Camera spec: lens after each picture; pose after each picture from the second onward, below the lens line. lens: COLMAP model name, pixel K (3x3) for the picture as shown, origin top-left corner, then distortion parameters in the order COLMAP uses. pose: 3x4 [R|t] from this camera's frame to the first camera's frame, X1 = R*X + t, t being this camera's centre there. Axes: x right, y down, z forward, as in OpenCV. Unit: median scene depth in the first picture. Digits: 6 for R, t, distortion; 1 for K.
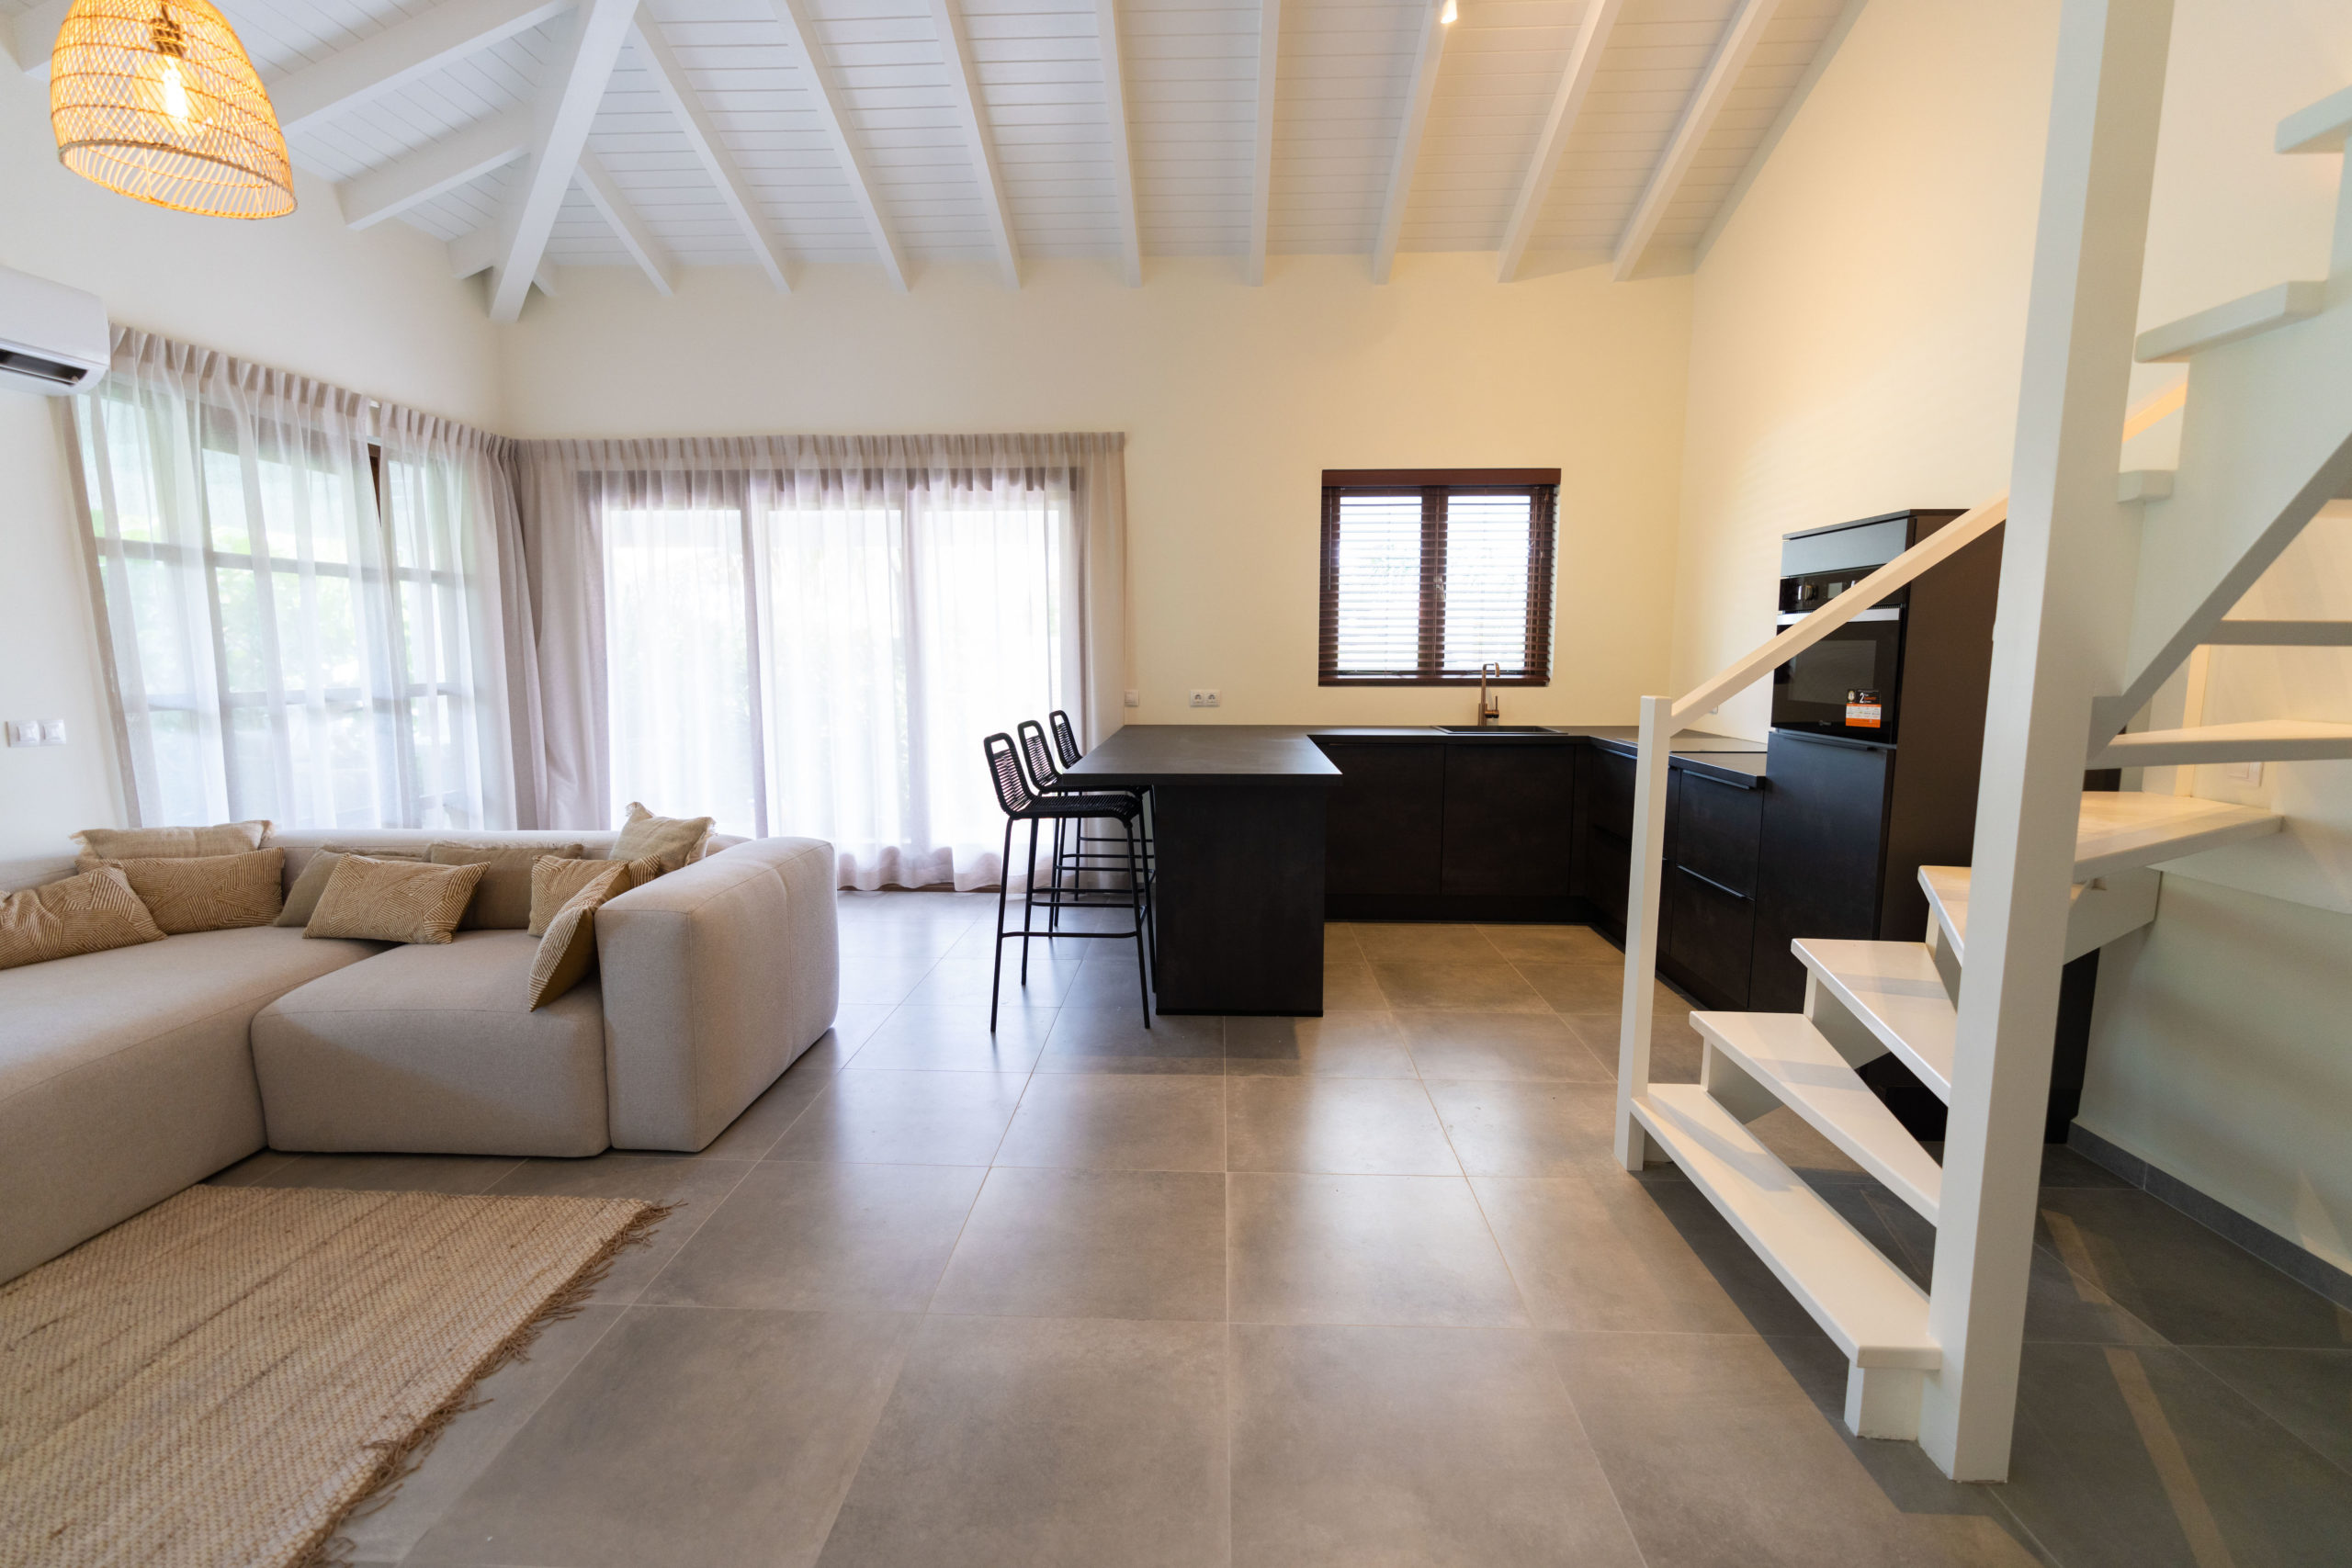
lens RADIAL K [[1074.8, 0, 1233.5], [0, 1074.8, 788.6], [0, 0, 1]] dist [-0.007220, 0.002925]
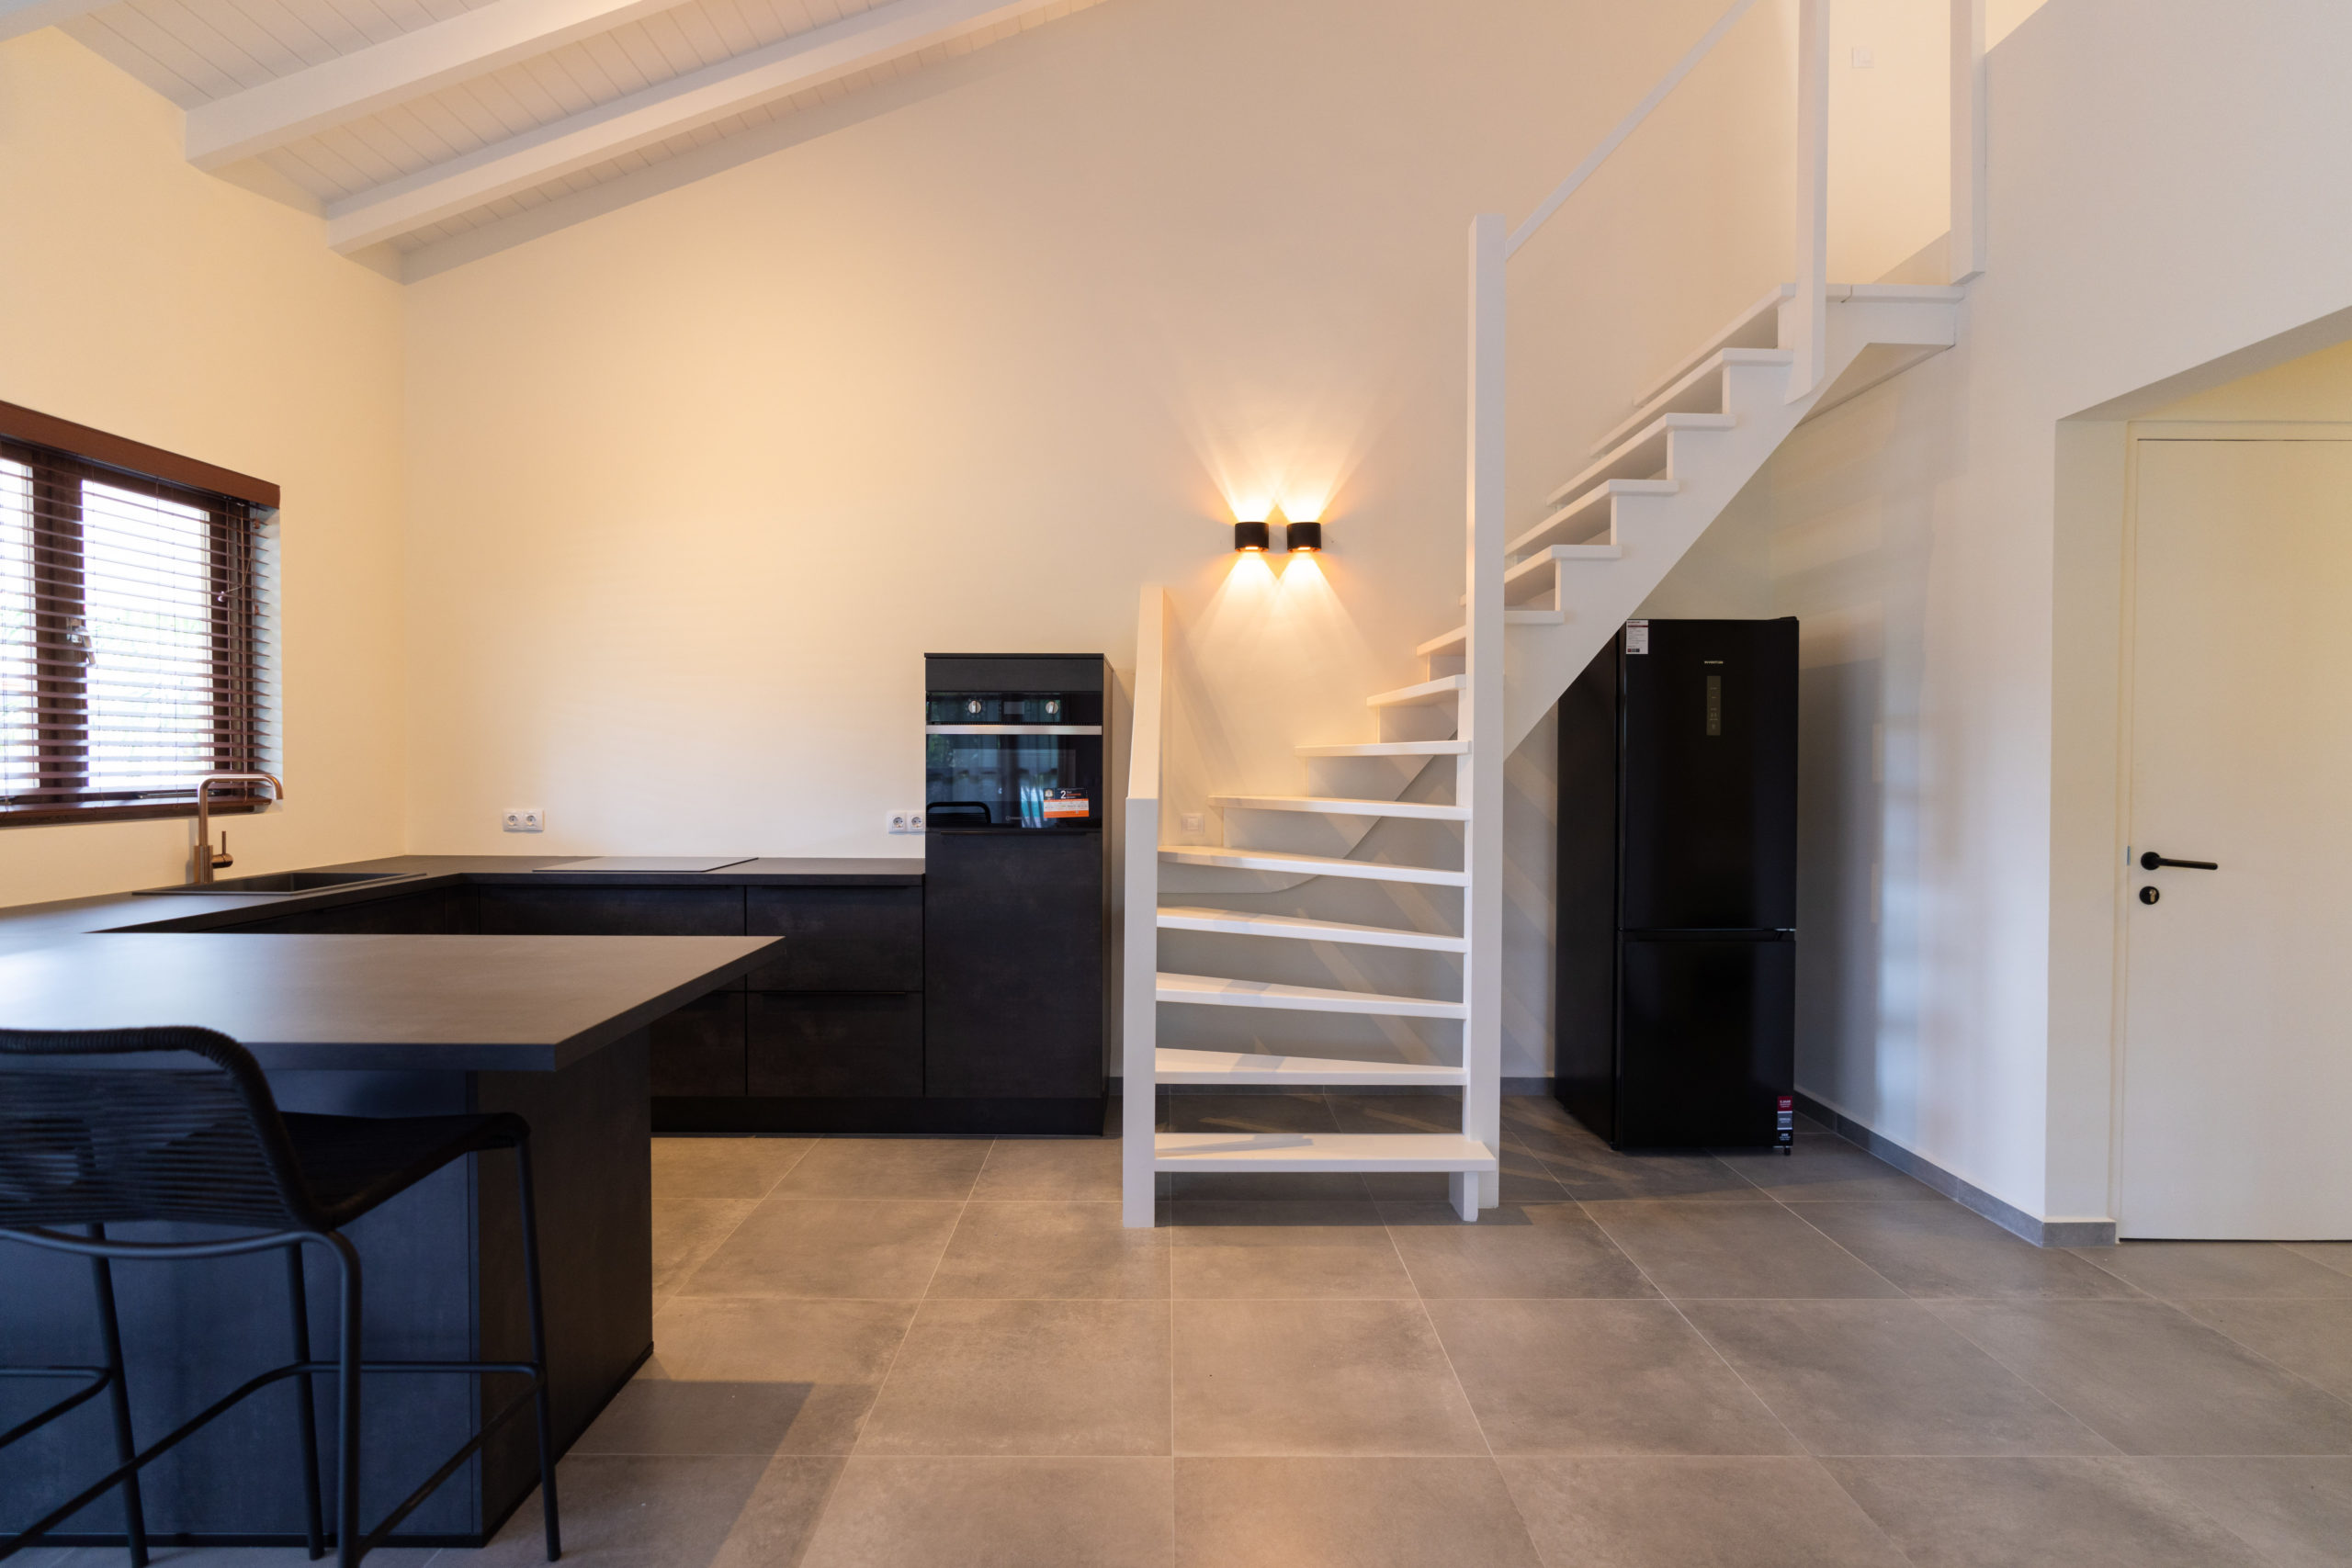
lens RADIAL K [[1074.8, 0, 1177.8], [0, 1074.8, 781.2], [0, 0, 1]] dist [-0.007220, 0.002925]
pose [[-0.012370, -0.020401, 0.999715, -0.367487], [0.125725, 0.991826, 0.021795, -0.059981], [-0.991988, 0.125959, -0.009704, 0.472000]]
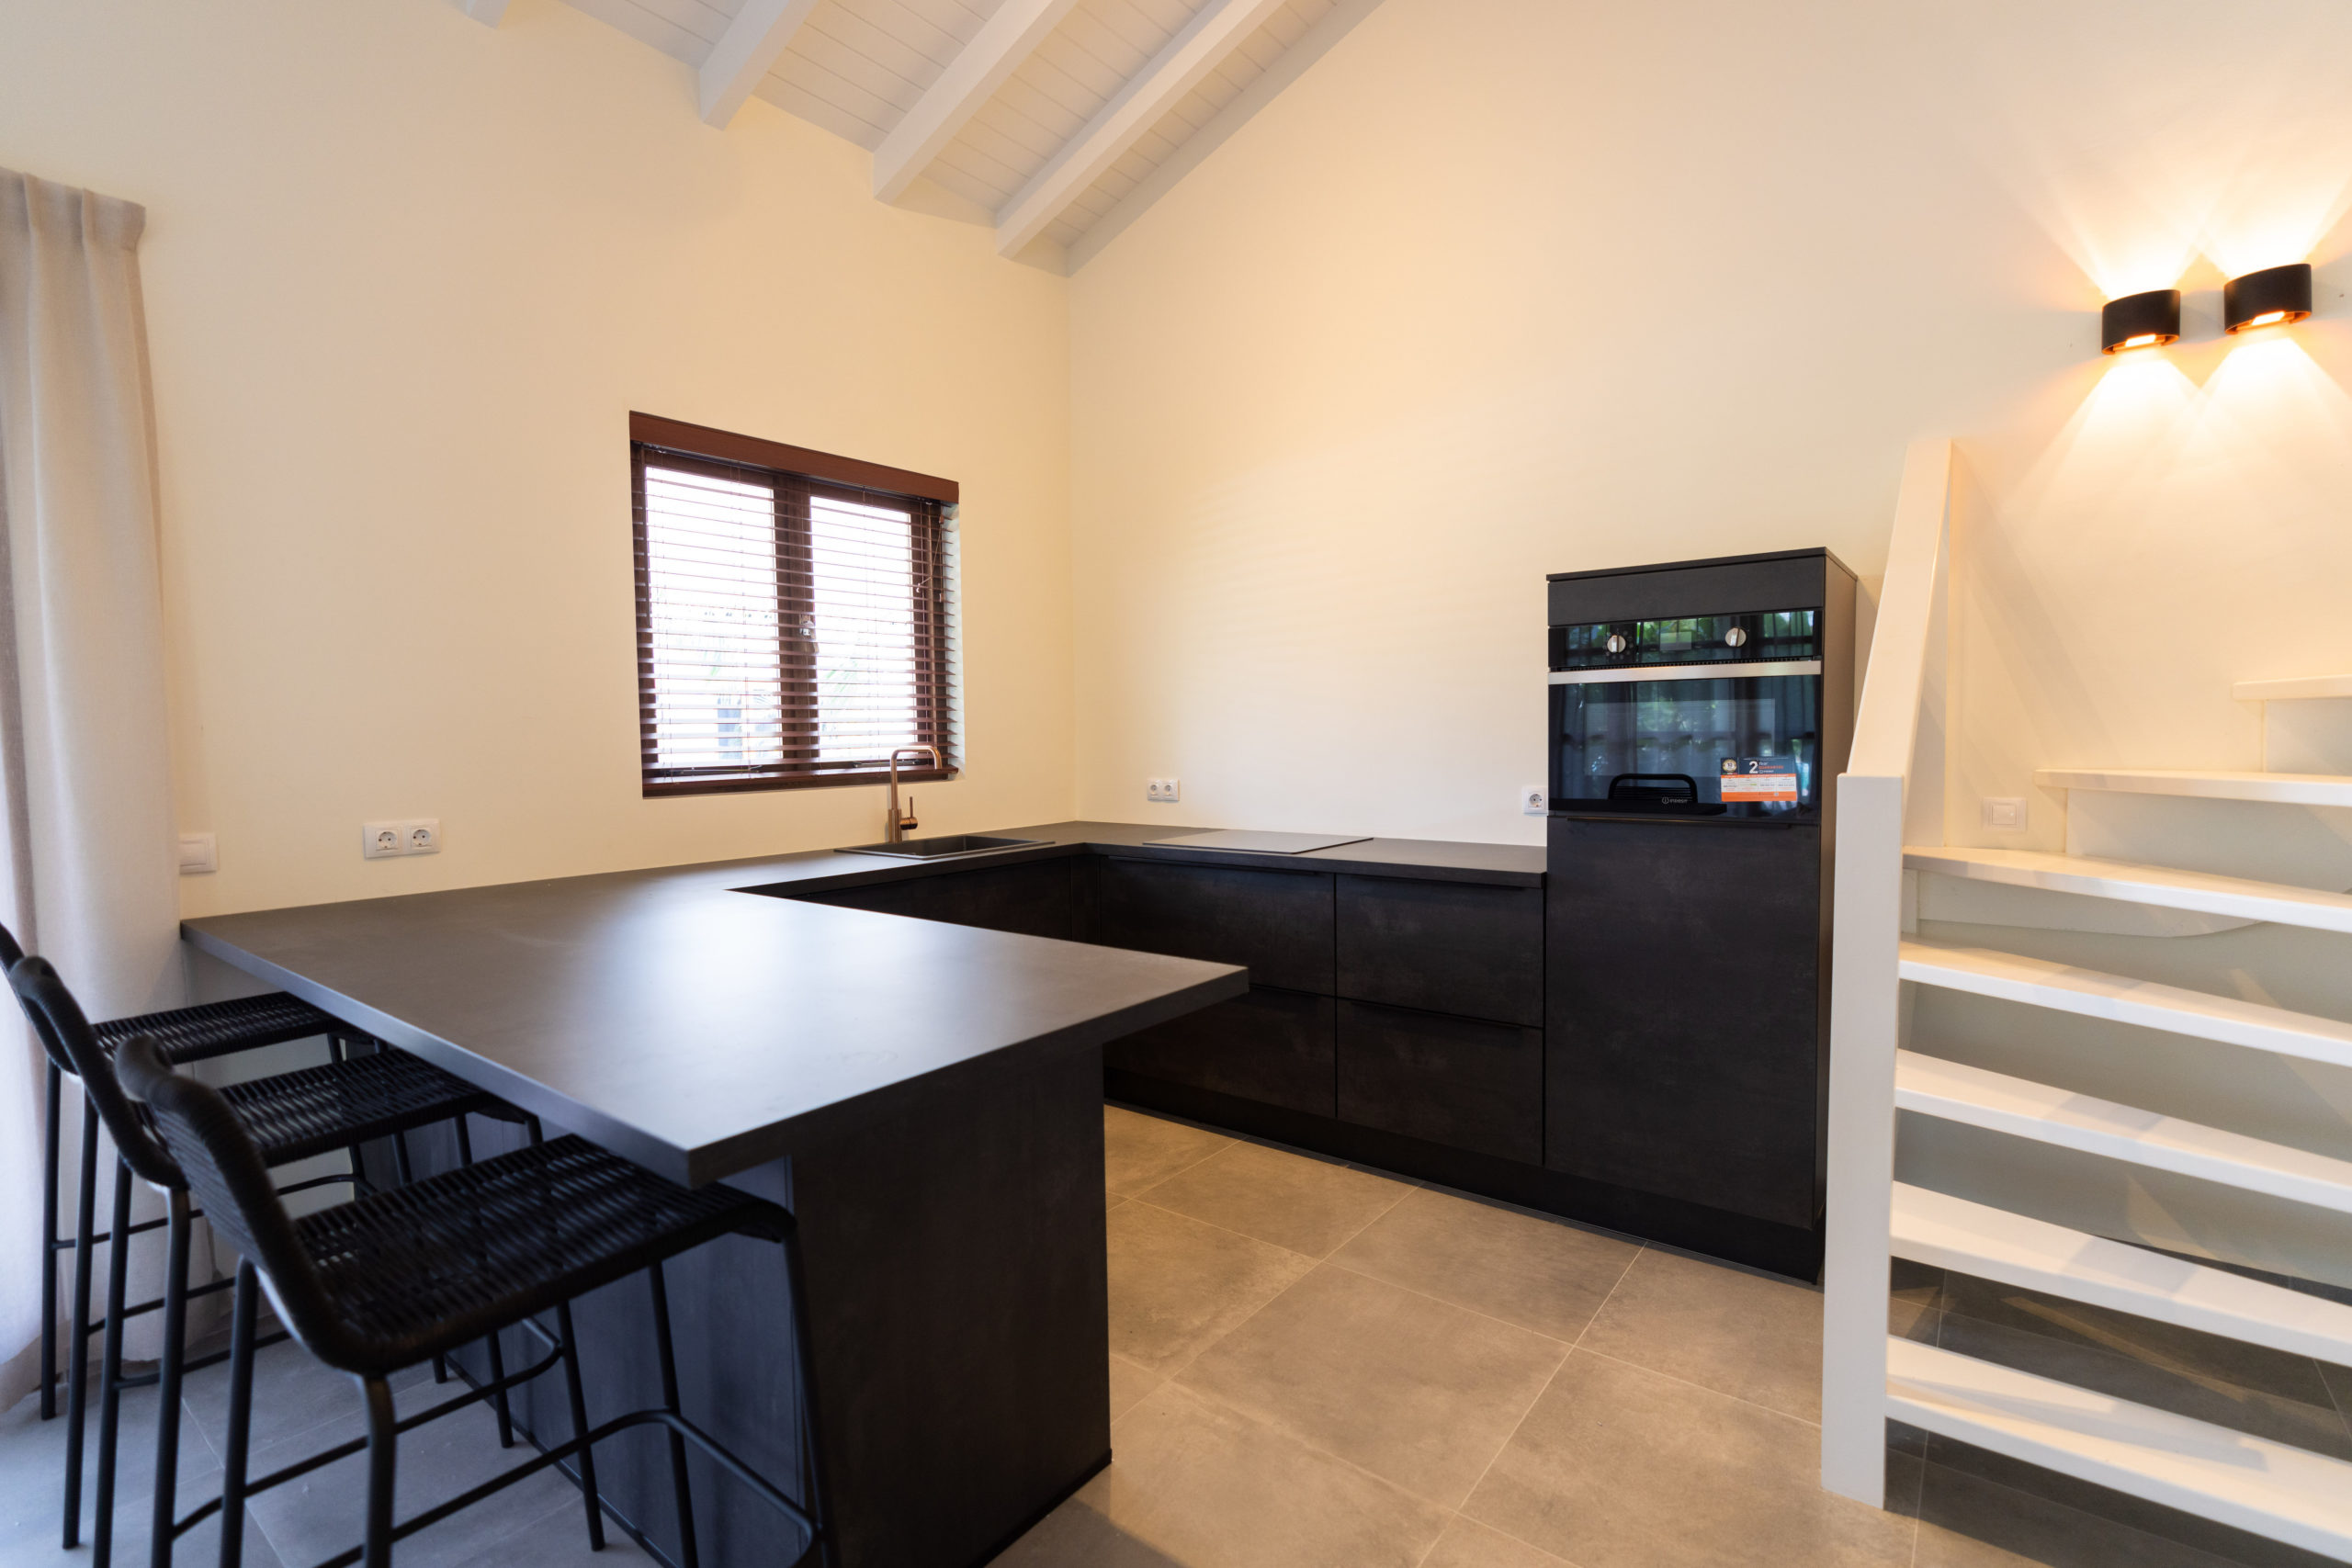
lens RADIAL K [[1074.8, 0, 1188.7], [0, 1074.8, 785.1], [0, 0, 1]] dist [-0.007220, 0.002925]
pose [[0.605477, -0.049944, 0.794294, -0.189417], [0.119059, 0.992482, -0.028351, -0.053627], [-0.786907, 0.111733, 0.606872, 0.451993]]
